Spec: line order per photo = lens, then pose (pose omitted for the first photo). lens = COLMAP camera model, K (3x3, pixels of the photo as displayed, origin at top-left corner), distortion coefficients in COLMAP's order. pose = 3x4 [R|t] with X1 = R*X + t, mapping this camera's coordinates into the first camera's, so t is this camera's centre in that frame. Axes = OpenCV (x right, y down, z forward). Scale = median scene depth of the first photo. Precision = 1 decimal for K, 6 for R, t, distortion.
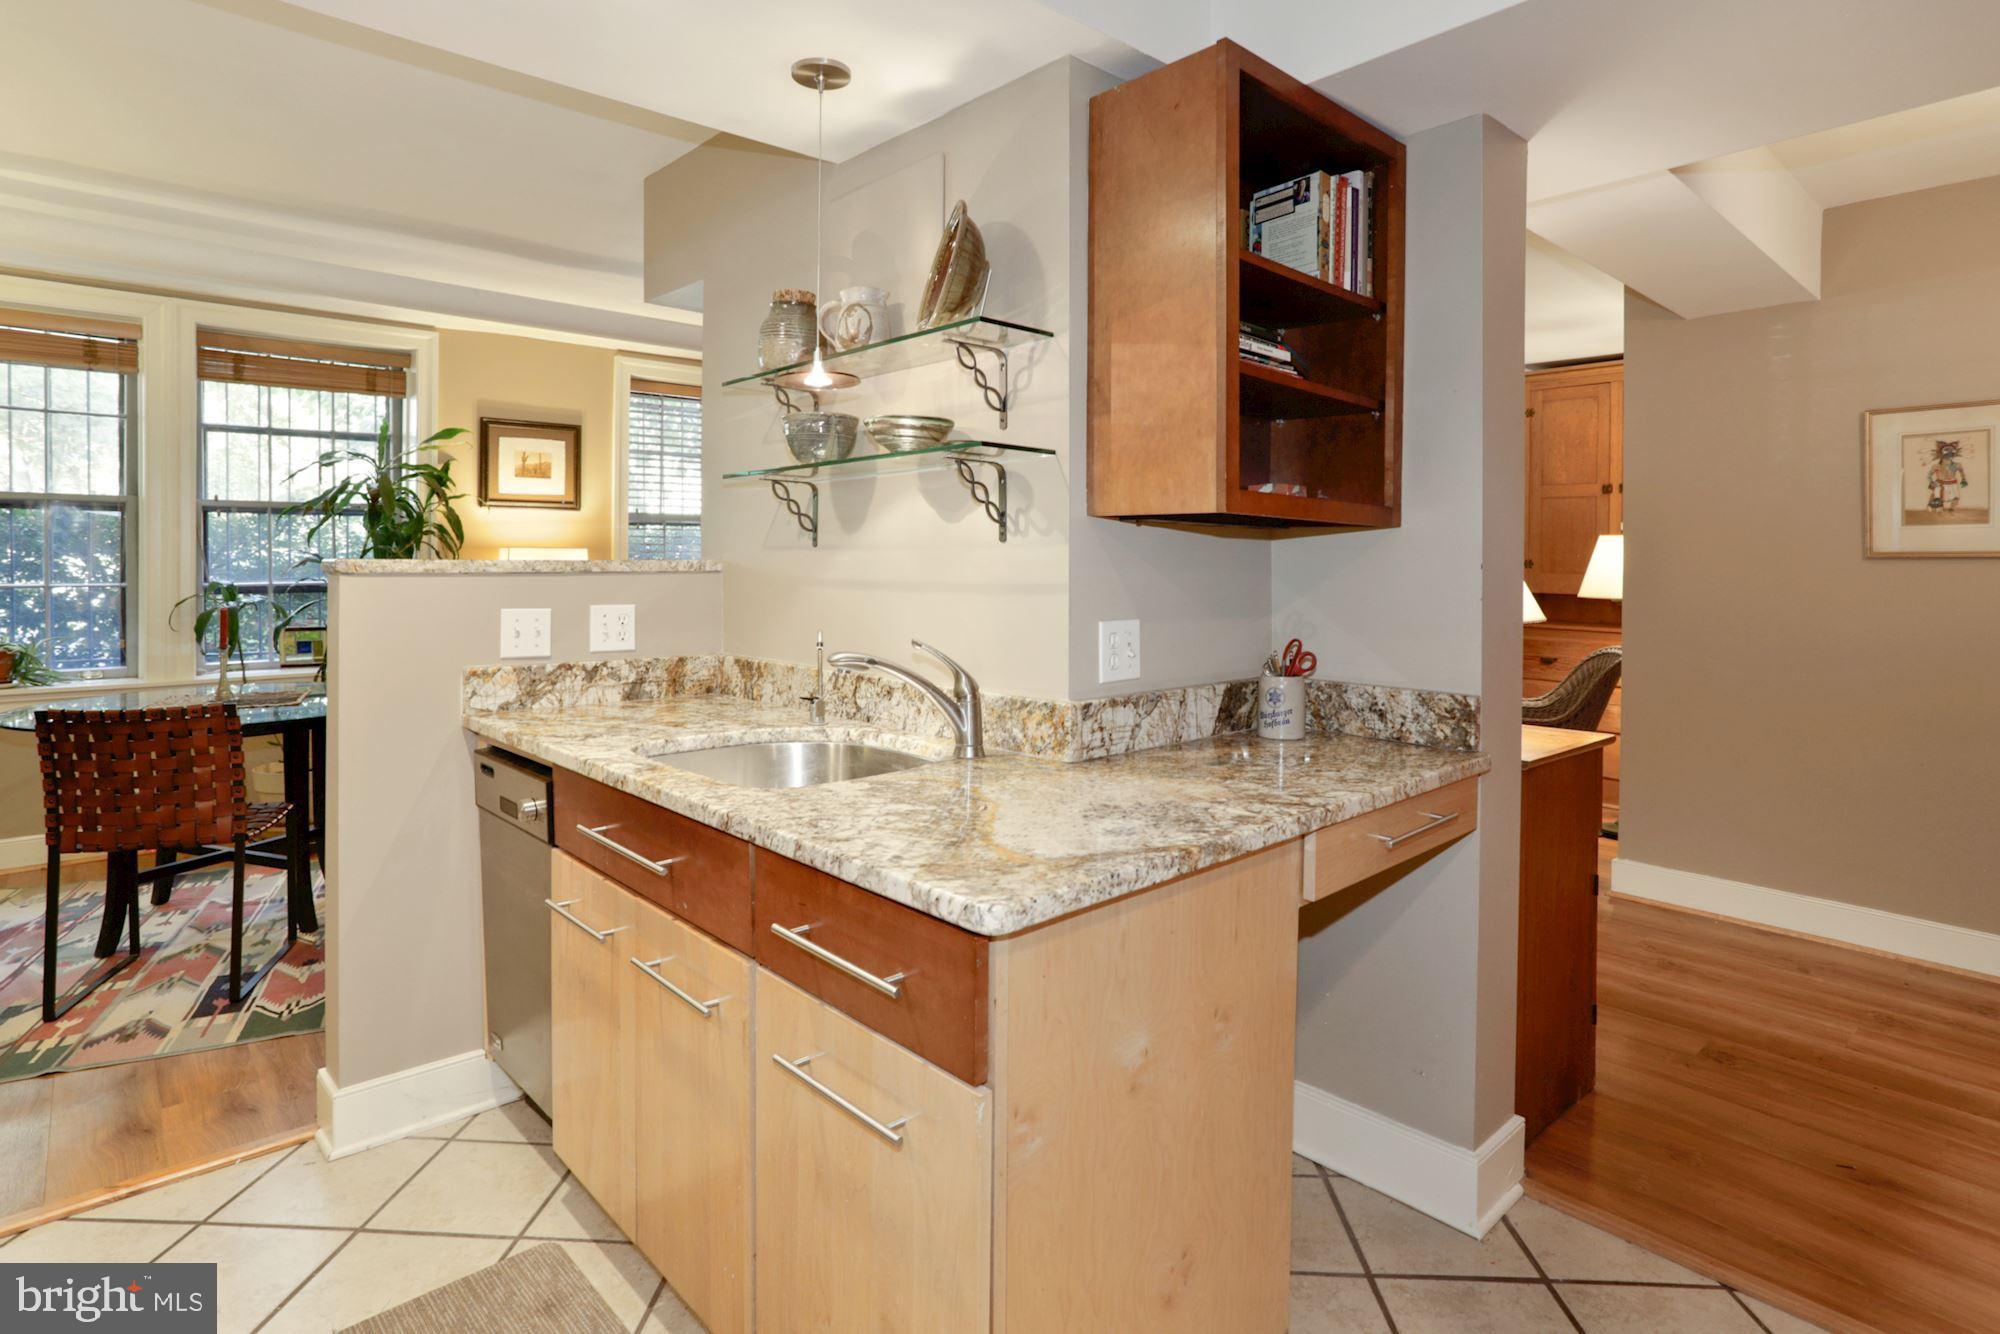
lens RADIAL K [[1049.2, 0, 990.5], [0, 1049.2, 563.2], [0, 0, 1]] dist [-0.040796, 0.017818]
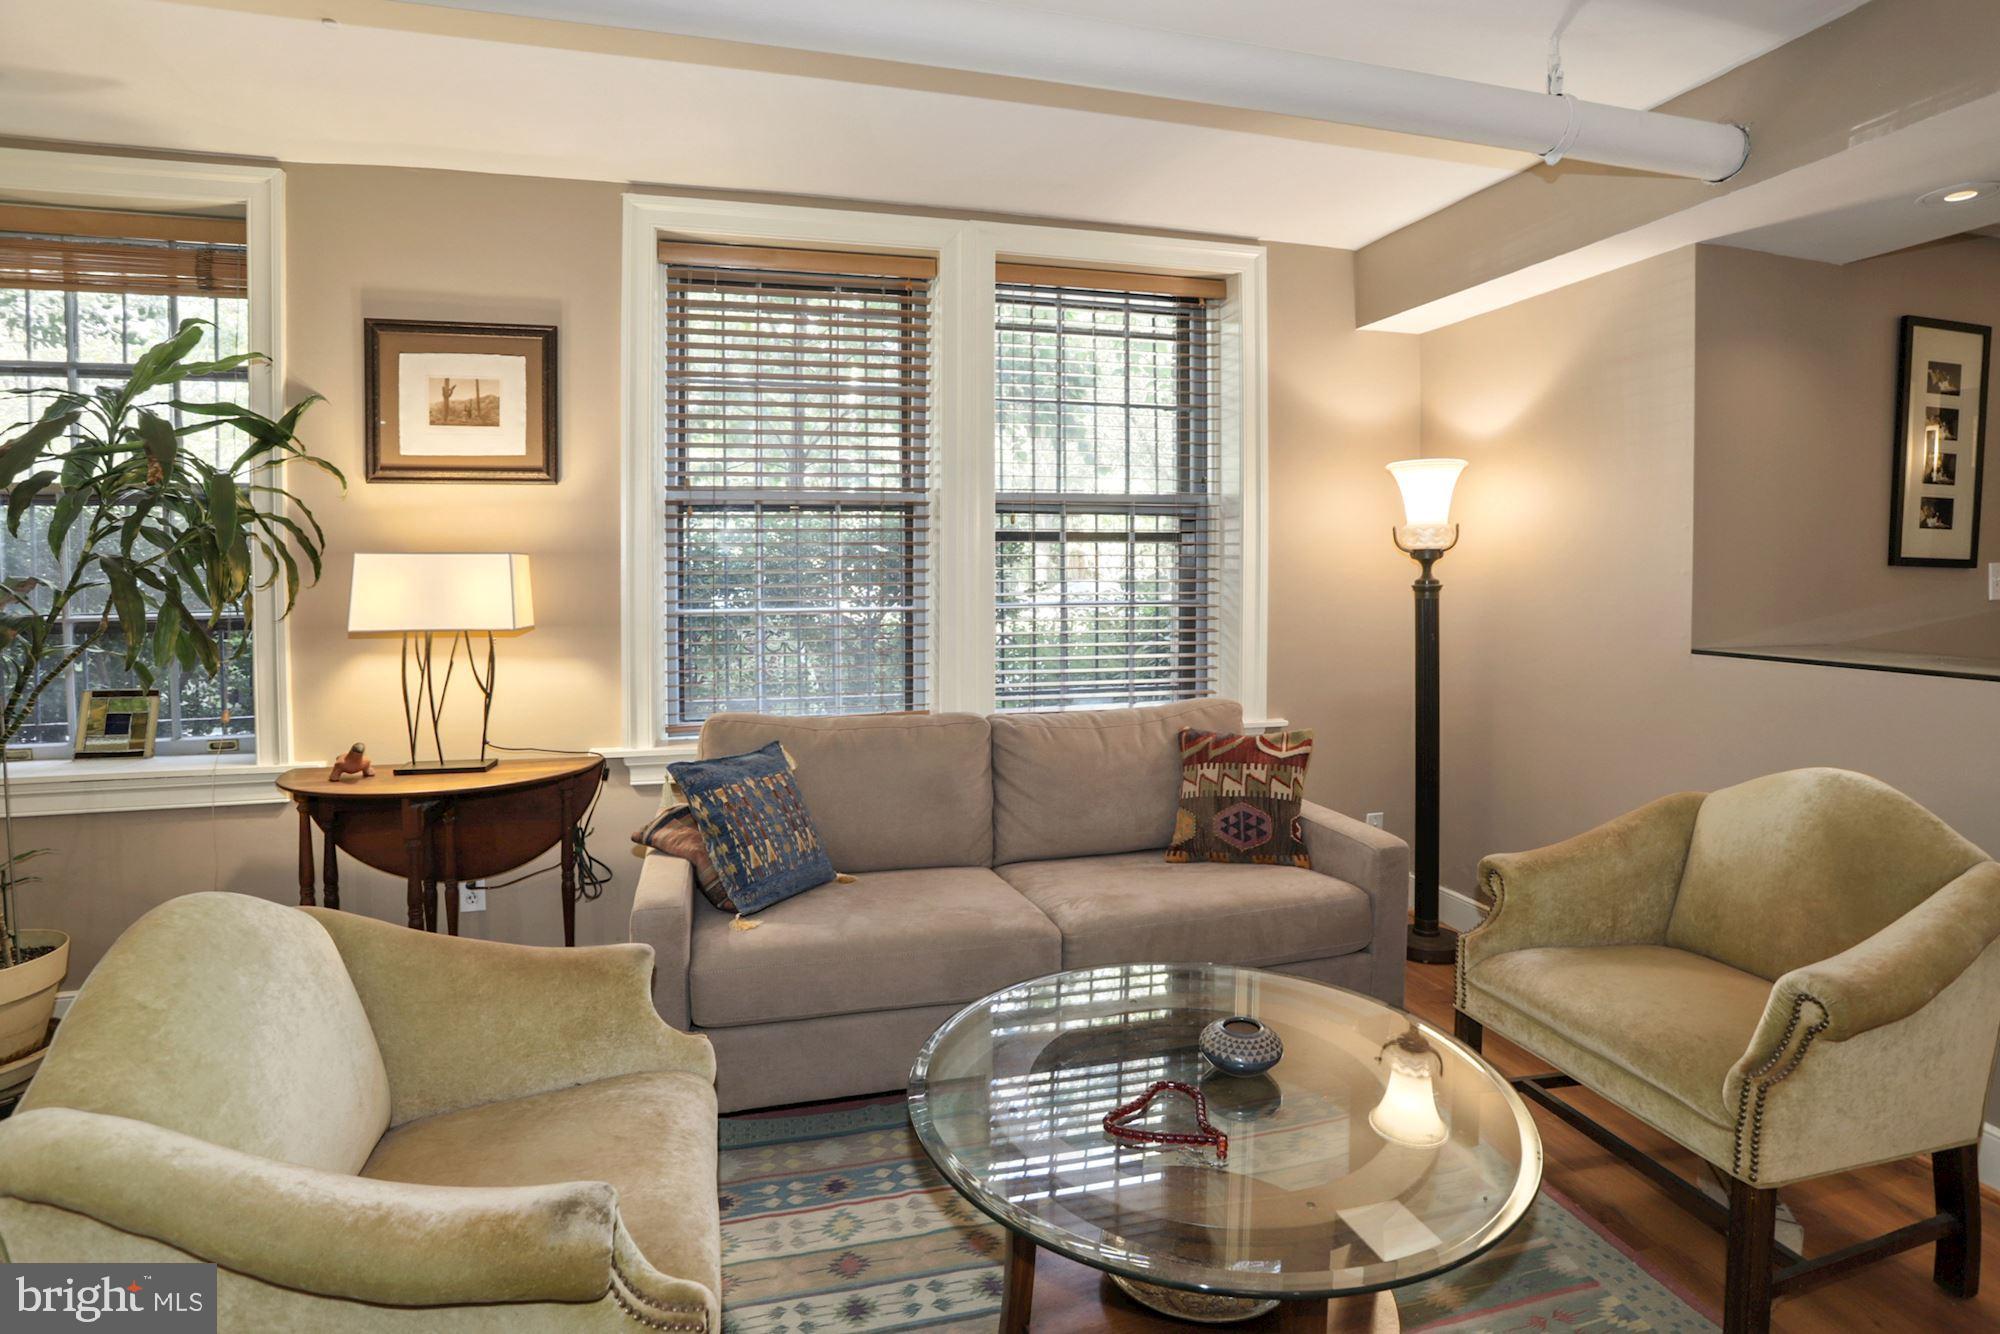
lens RADIAL K [[1012.1, 0, 987.2], [0, 1012.1, 584.6], [0, 0, 1]] dist [-0.042595, 0.015732]
pose [[0.886774, 0.002632, -0.462196, 0.106188], [0.008347, 0.999730, 0.021708, -0.016053], [0.462128, -0.023108, 0.886512, 1.459884]]
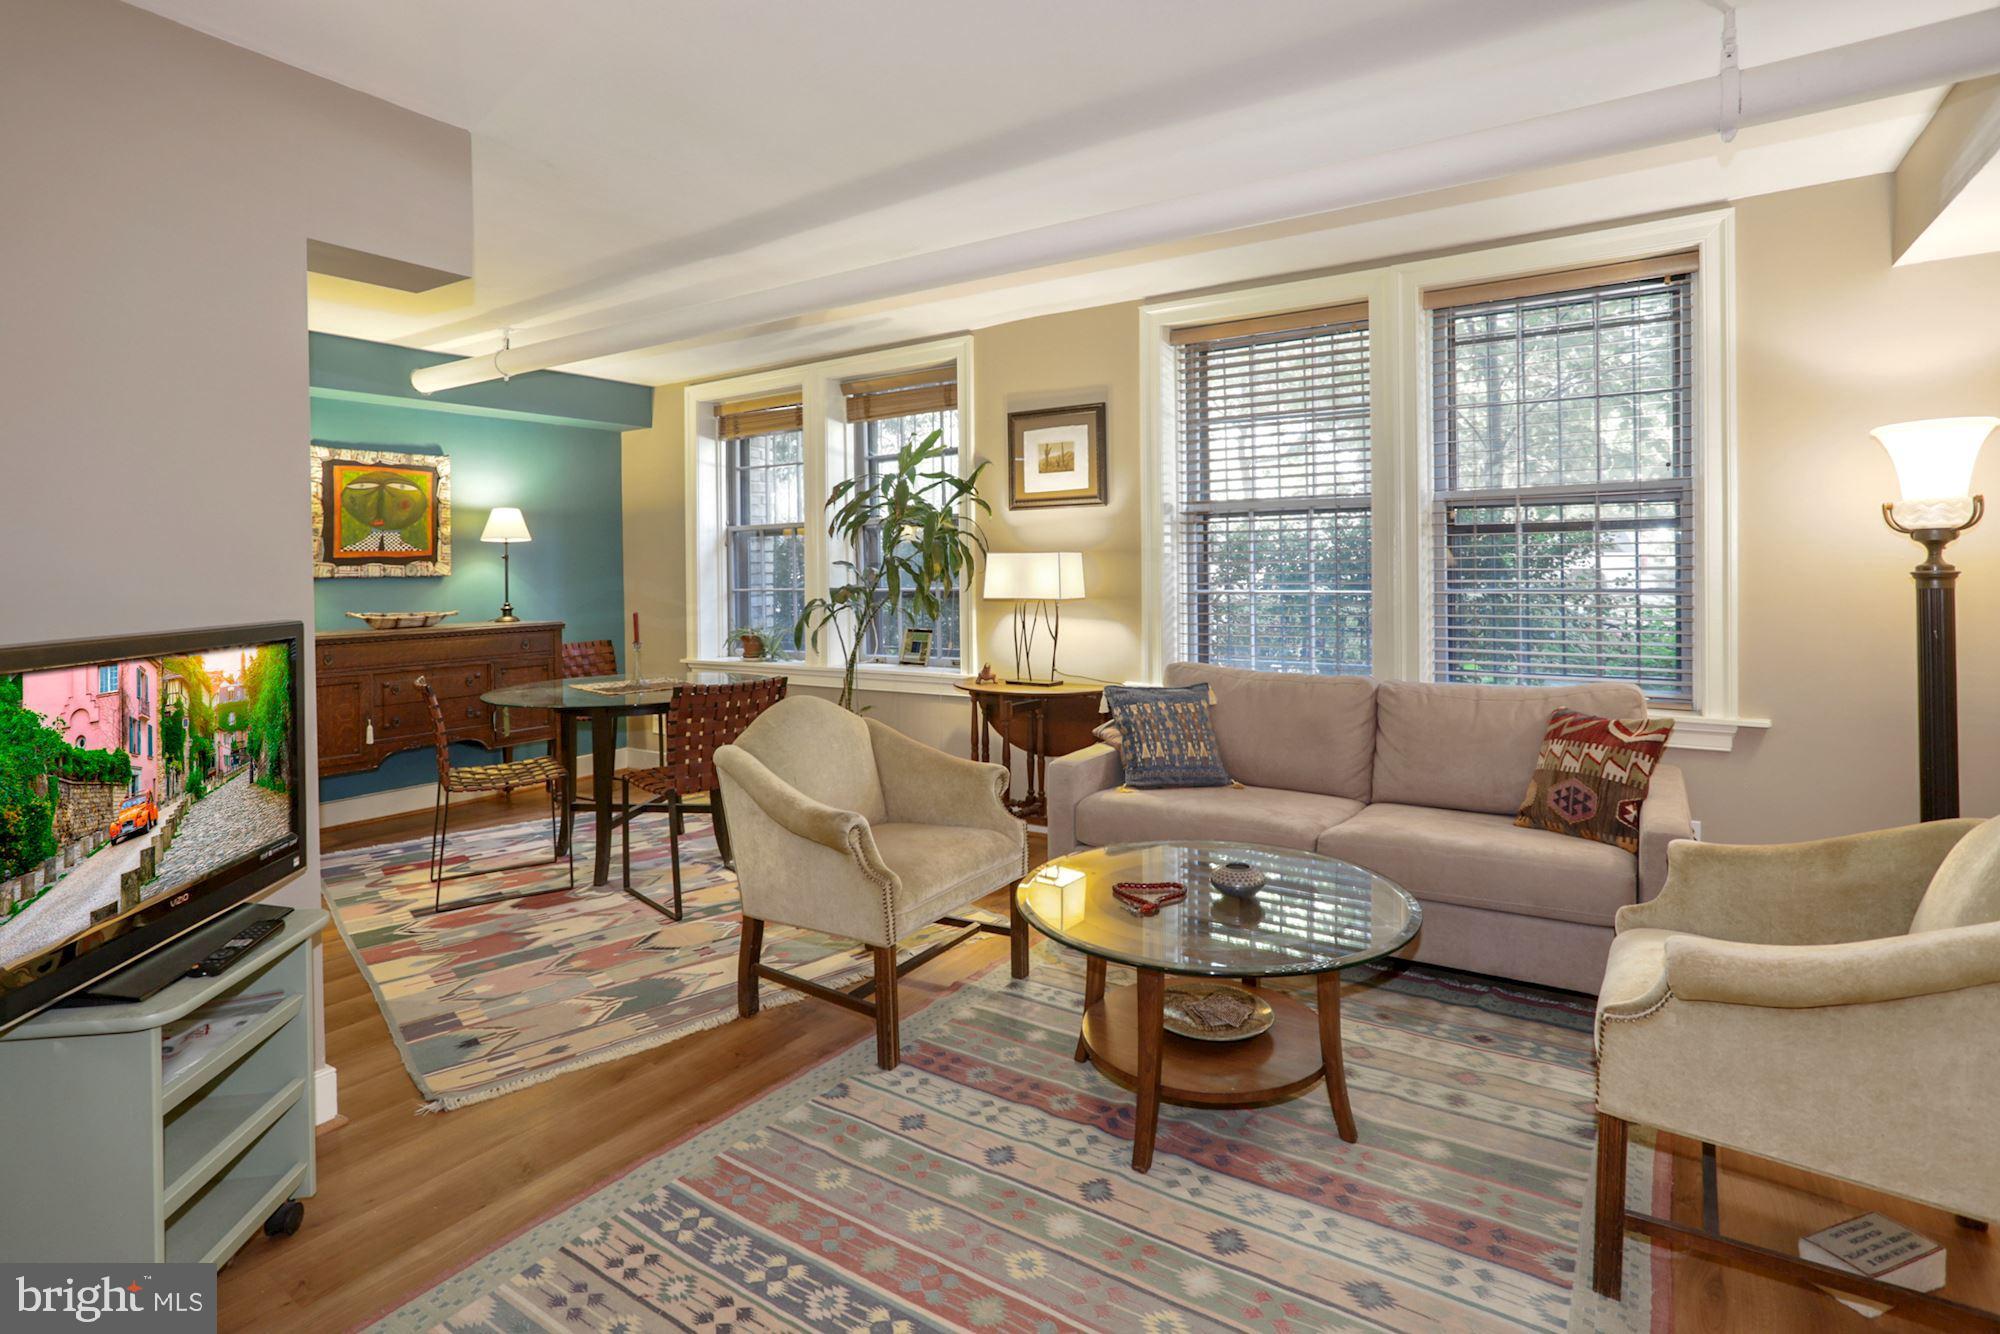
lens RADIAL K [[1012.1, 0, 1000.2], [0, 1012.1, 564.0], [0, 0, 1]] dist [-0.042595, 0.015732]
pose [[0.246167, -0.009034, -0.969185, 0.825489], [0.016785, 0.999846, -0.005056, -0.002139], [0.969082, -0.015023, 0.246281, 1.649355]]
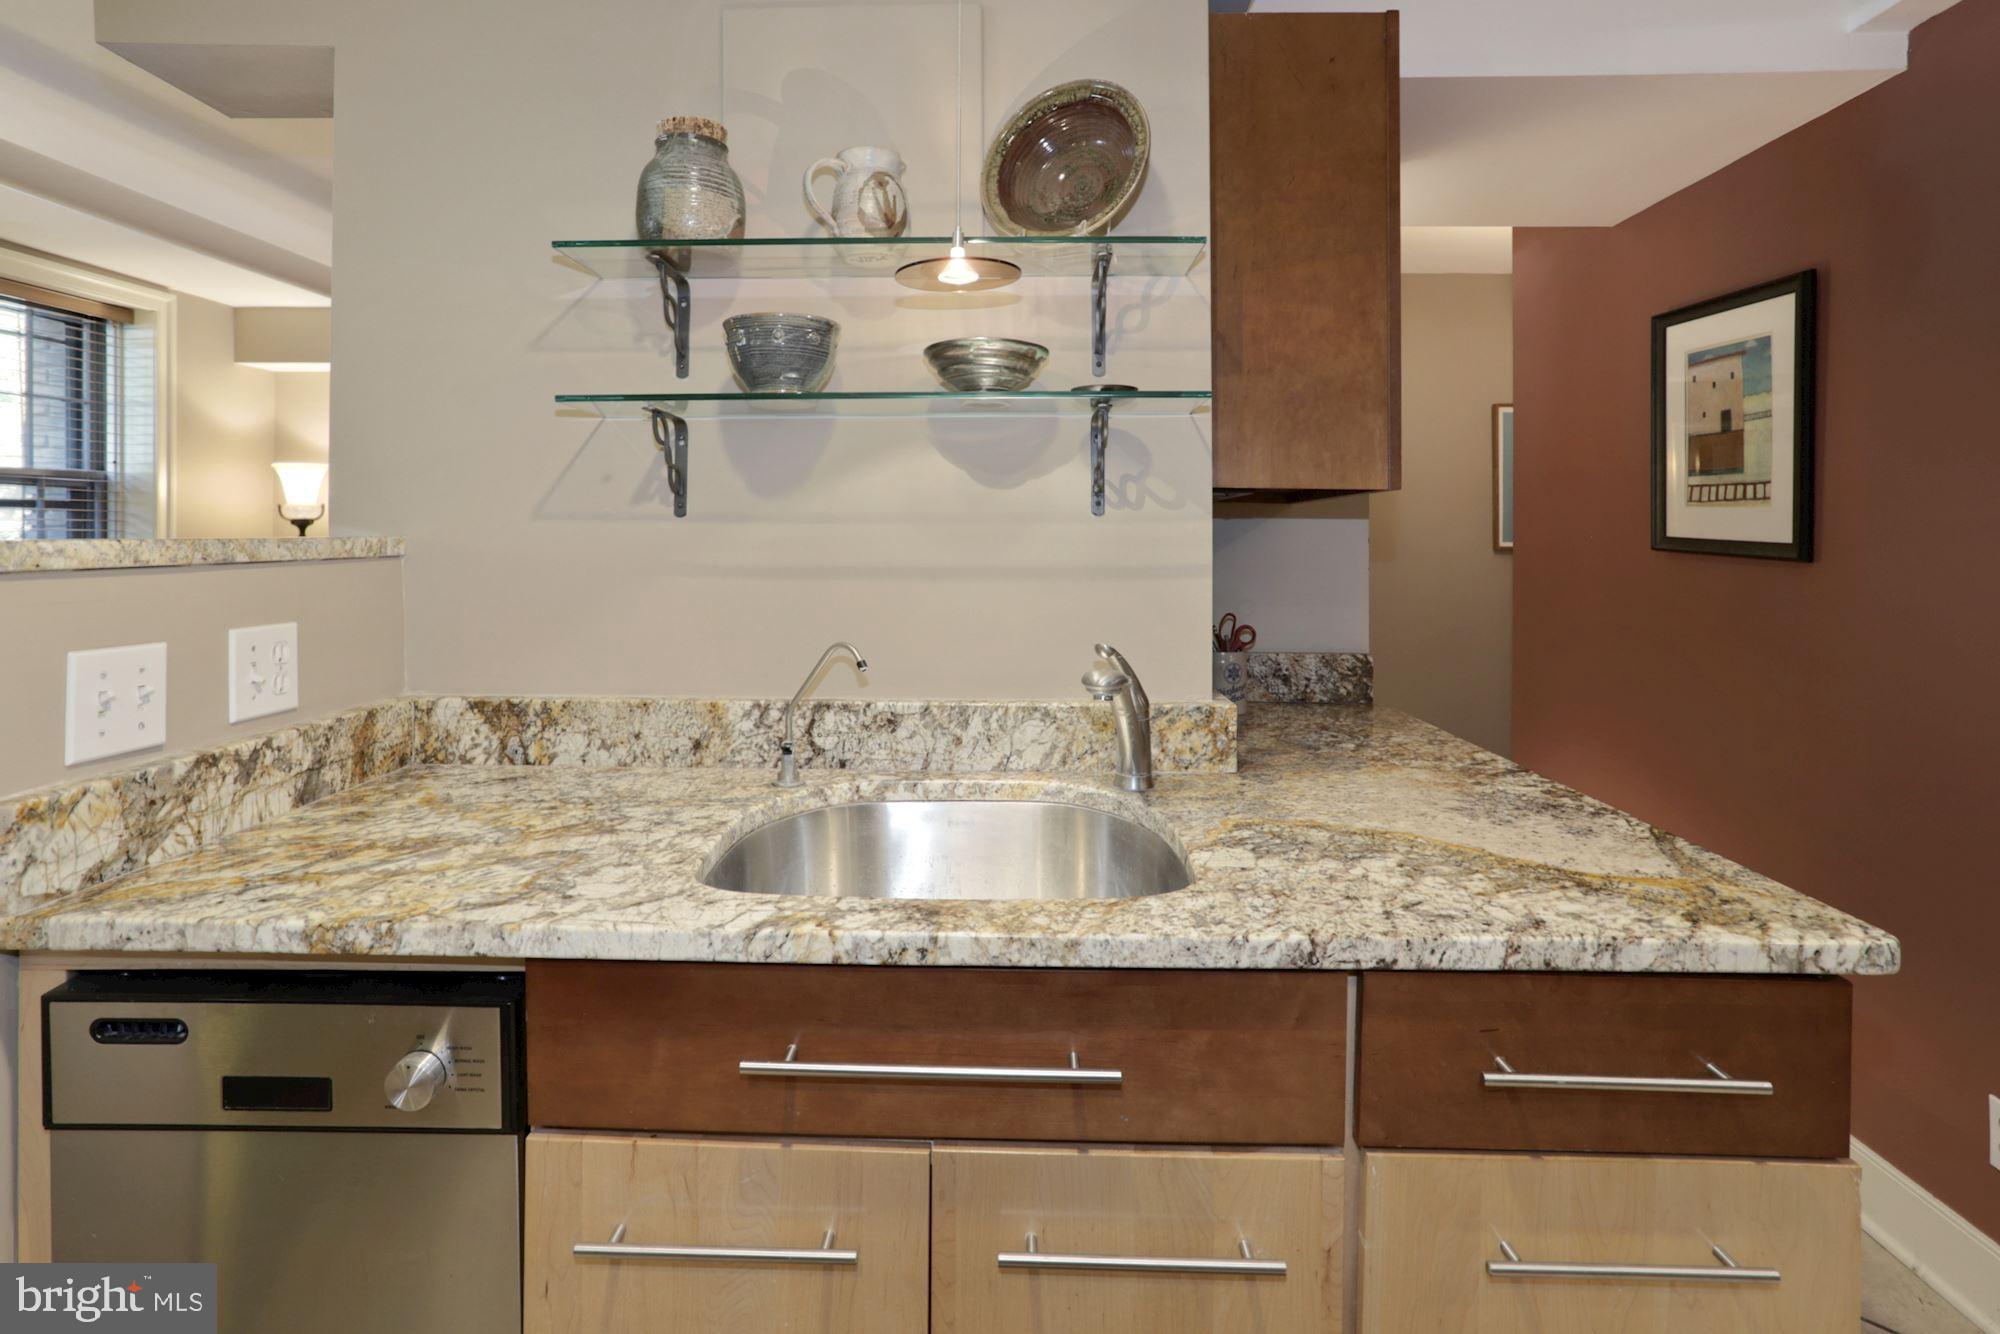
lens RADIAL K [[1012.1, 0, 1014.1], [0, 1012.1, 526.9], [0, 0, 1]] dist [-0.042595, 0.015732]
pose [[0.685487, 0.002407, 0.728081, -0.484985], [-0.000529, 0.999996, -0.002808, -0.007359], [-0.728085, 0.001539, 0.685485, 0.416341]]
